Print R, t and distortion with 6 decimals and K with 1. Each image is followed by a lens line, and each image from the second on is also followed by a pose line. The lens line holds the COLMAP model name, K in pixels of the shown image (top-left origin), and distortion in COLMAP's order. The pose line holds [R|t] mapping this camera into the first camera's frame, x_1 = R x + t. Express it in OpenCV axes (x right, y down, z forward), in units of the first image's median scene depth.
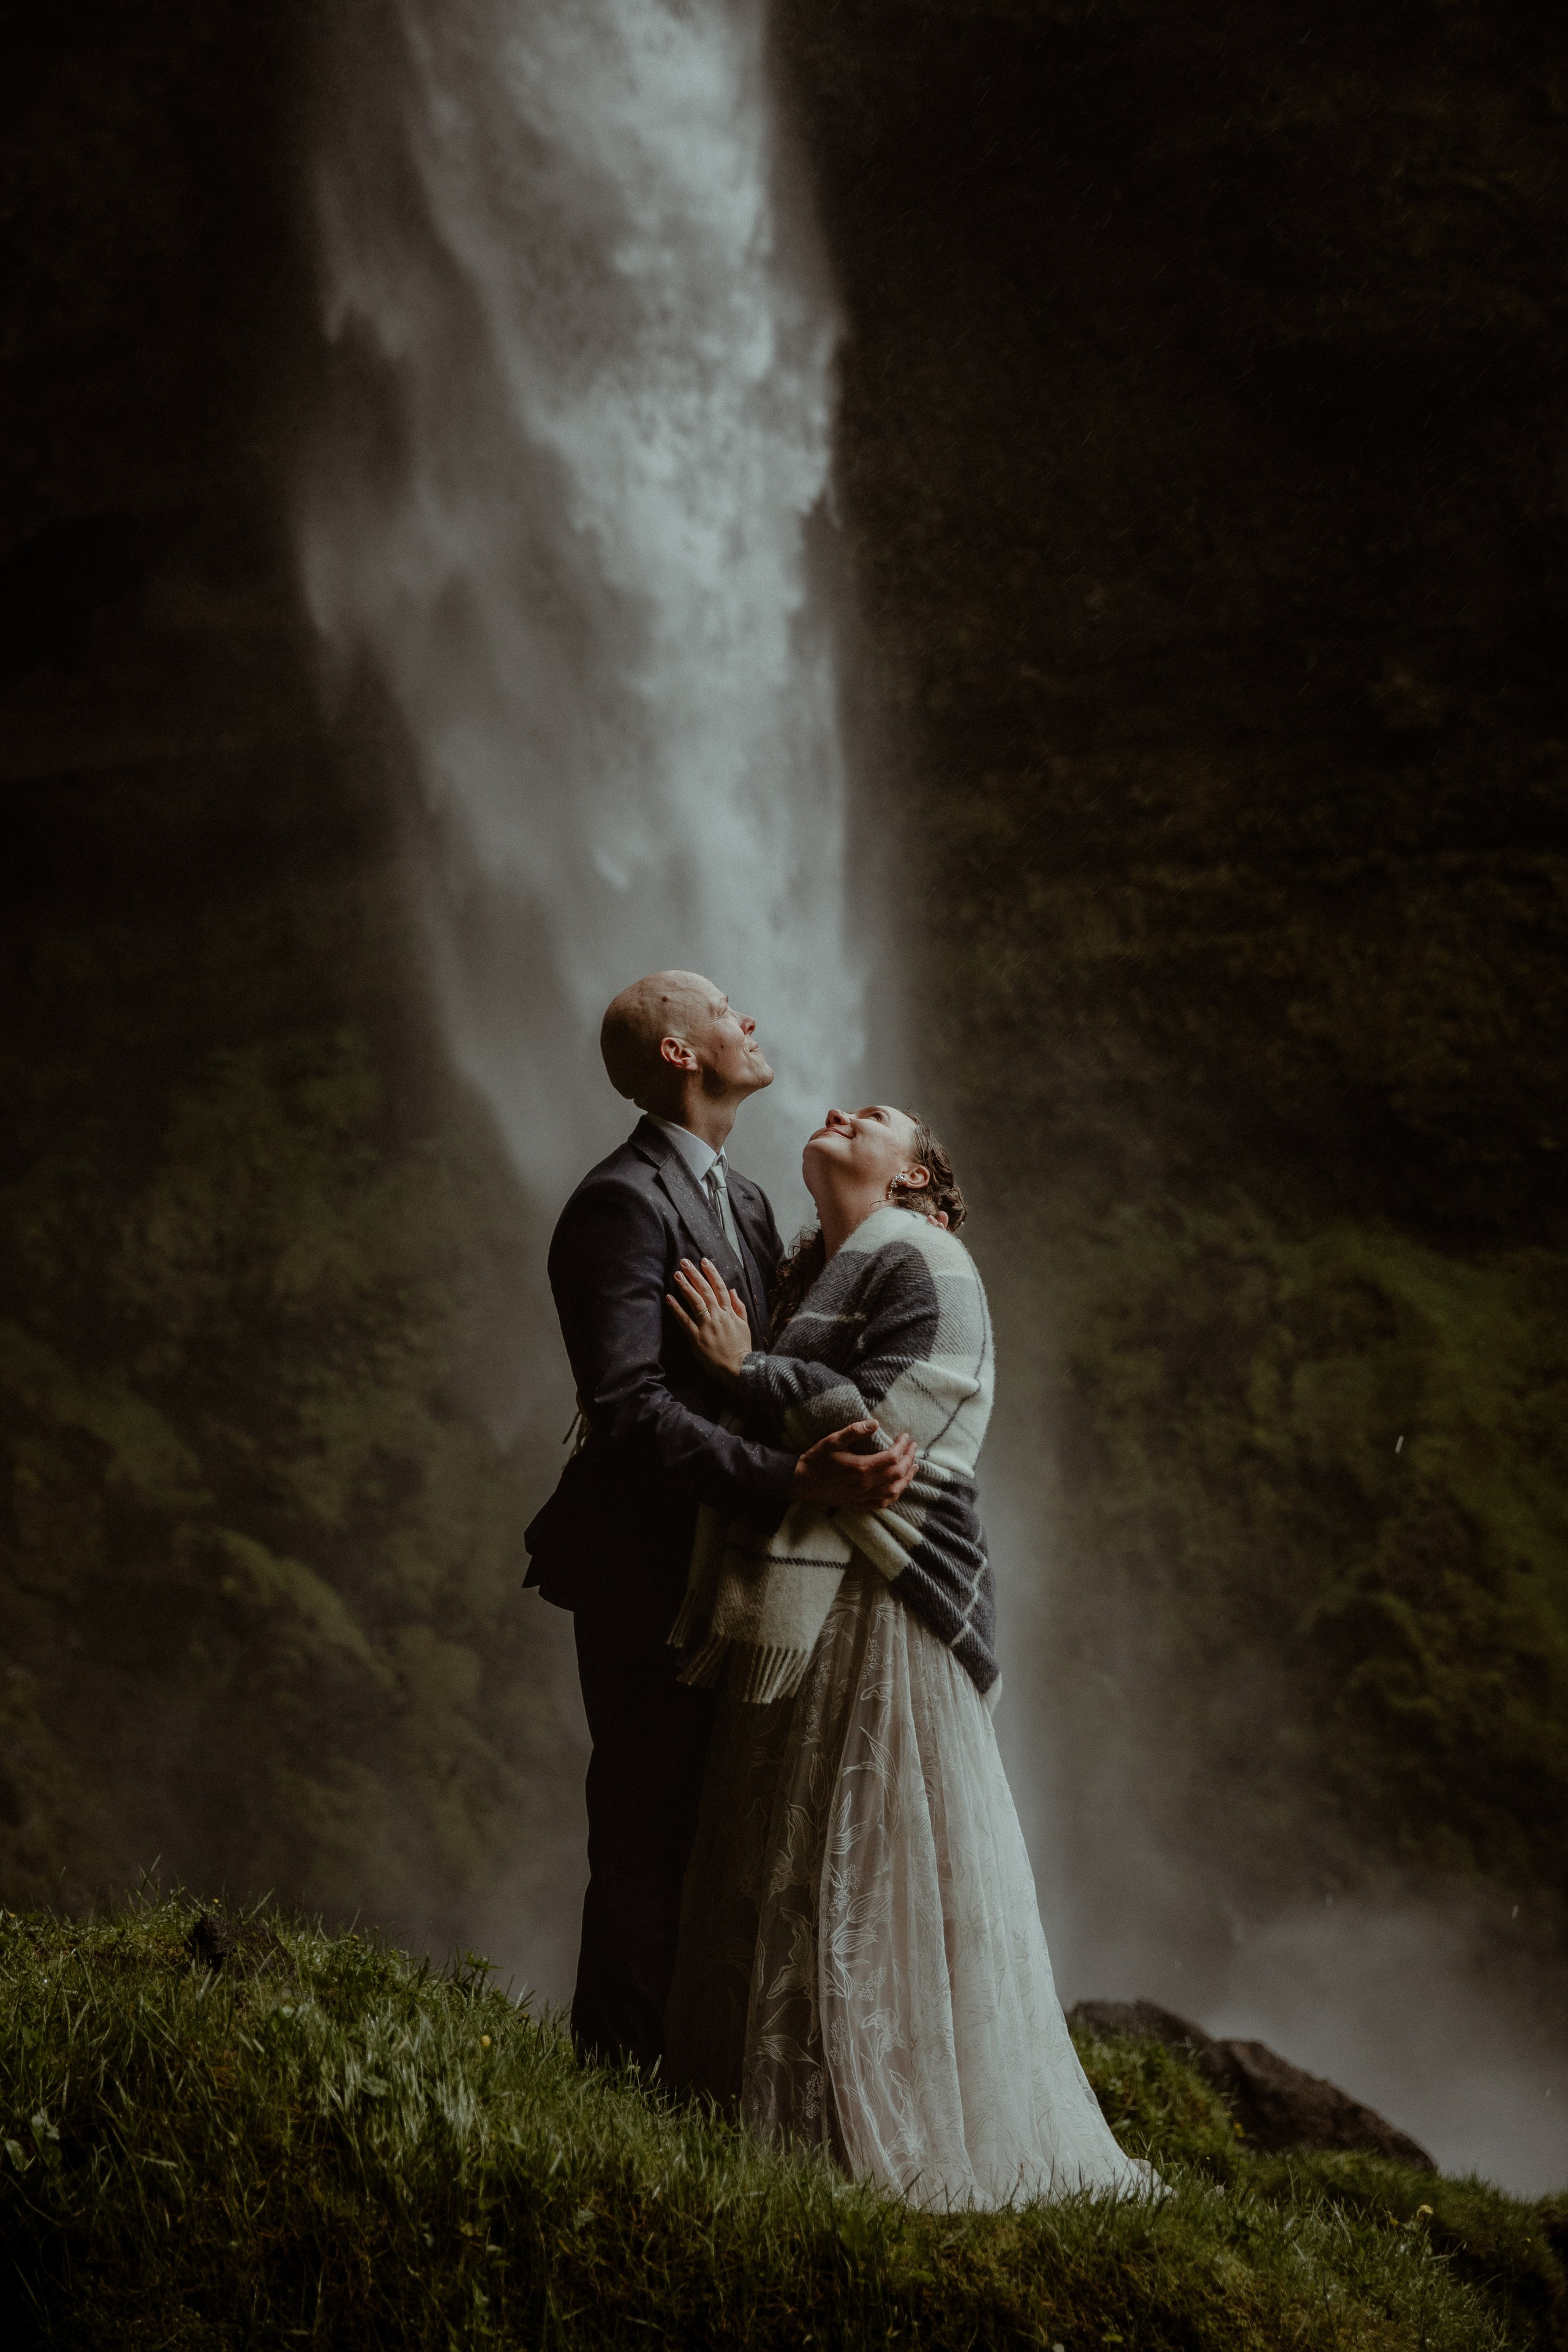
lens RADIAL K [[3568.2, 0, 761.1], [0, 3568.2, 1155.9], [0, 0, 1]] dist [0.119412, 0.044447]
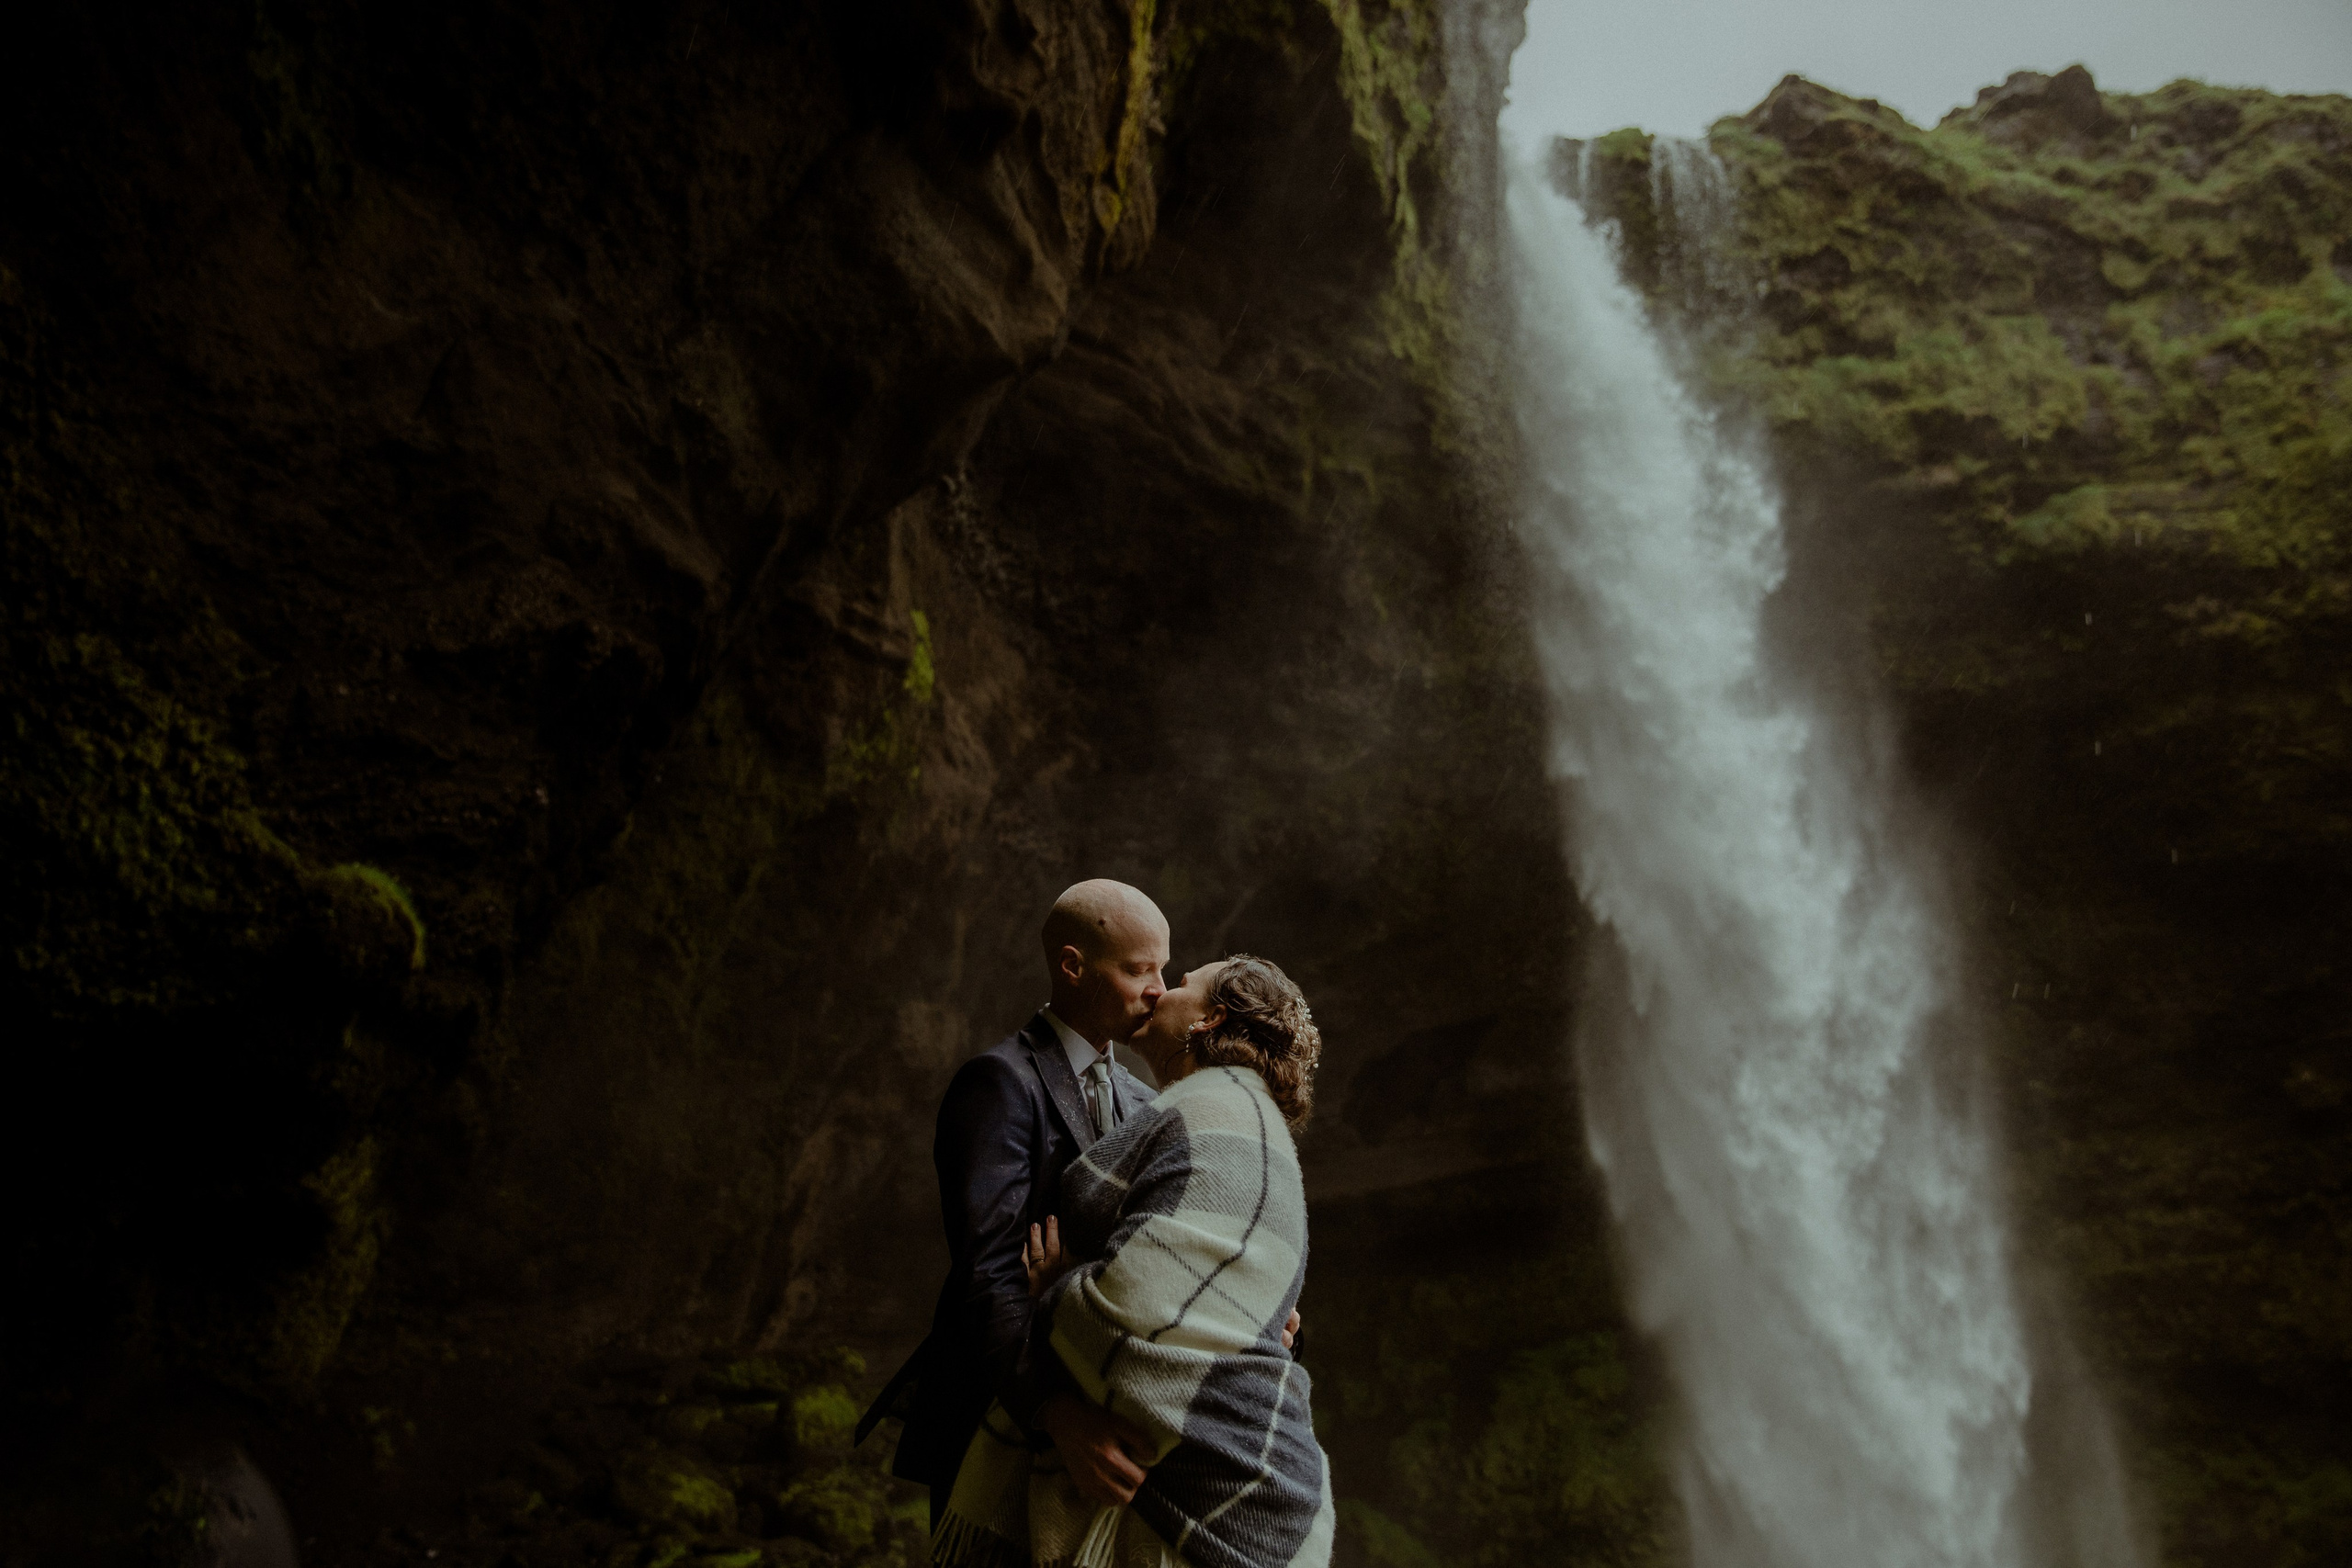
lens RADIAL K [[2085.1, 0, 1168.3], [0, 2085.1, 787.2], [0, 0, 1]] dist [-0.051956, 0.117778]
pose [[0.942029, -0.102613, -0.319455, 0.022251], [0.001074, 0.953005, -0.302952, 0.012213], [0.335529, 0.285047, 0.897869, 0.042883]]
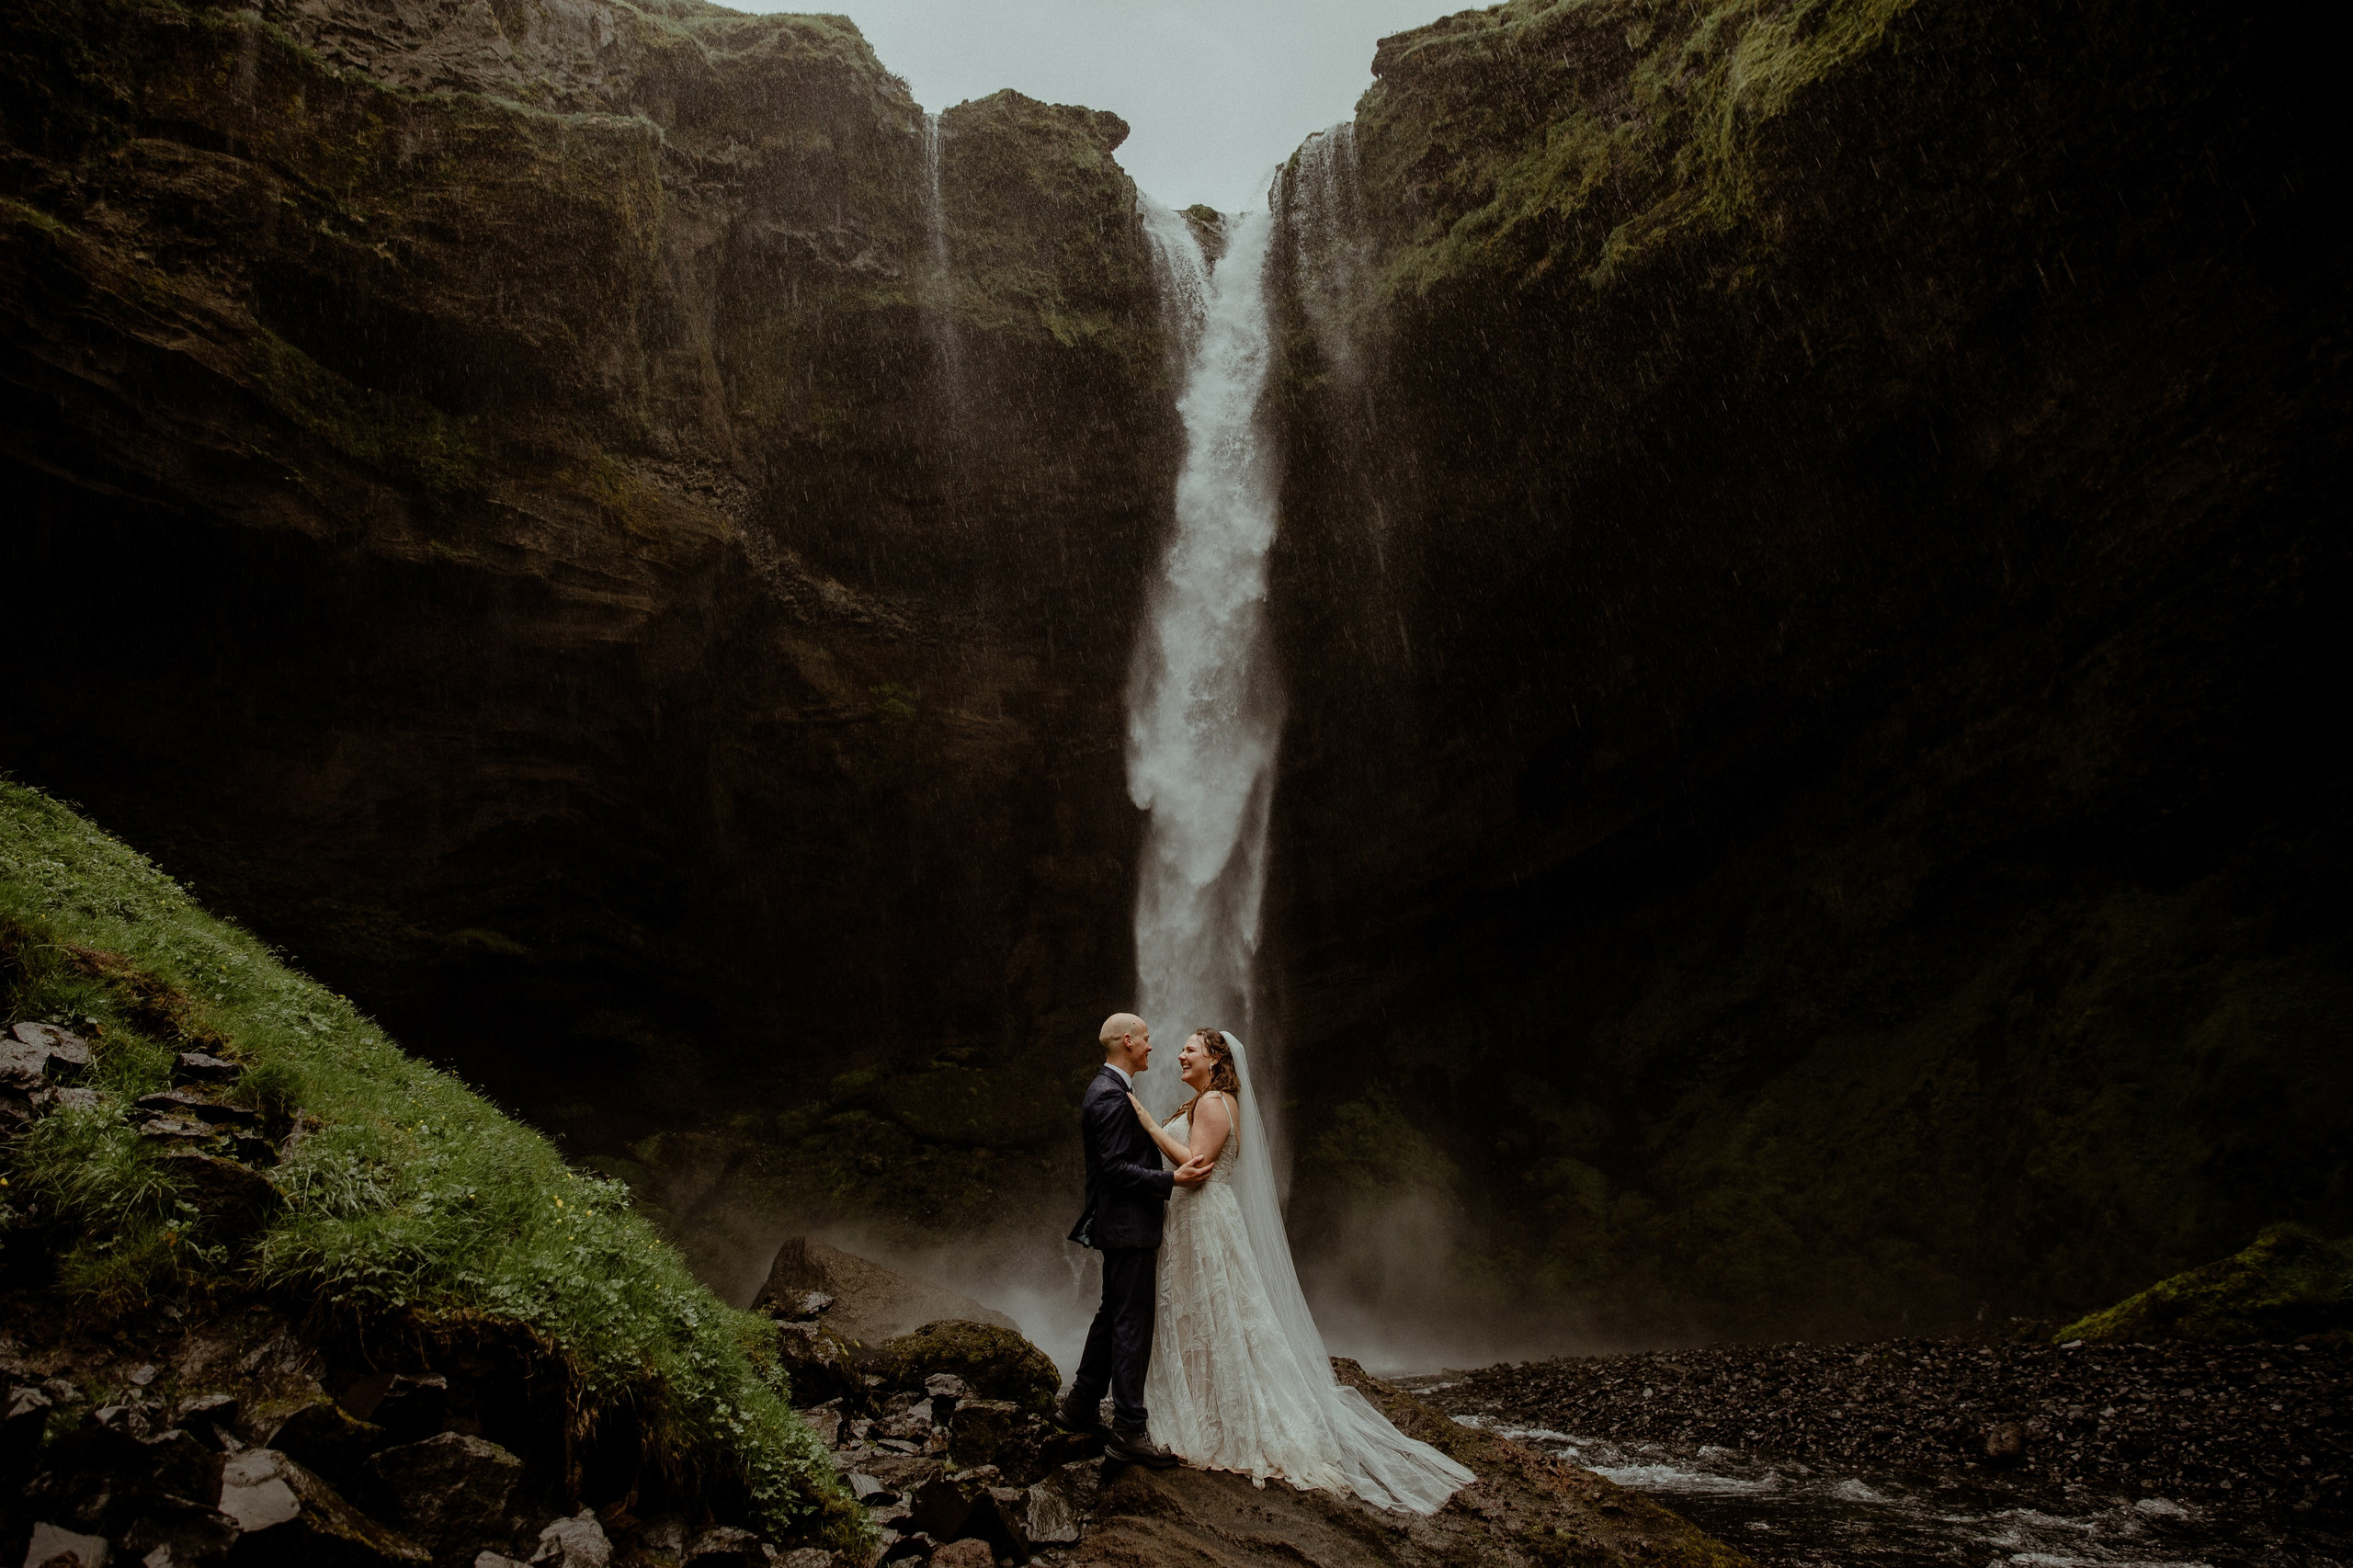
lens RADIAL K [[1709.9, 0, 1106.3], [0, 1709.9, 831.3], [0, 0, 1]] dist [-0.113925, 0.089760]
pose [[0.400353, -0.288559, -0.869742, 0.671875], [0.133597, 0.957365, -0.256133, 0.131060], [0.906570, -0.013651, 0.421835, 0.268421]]
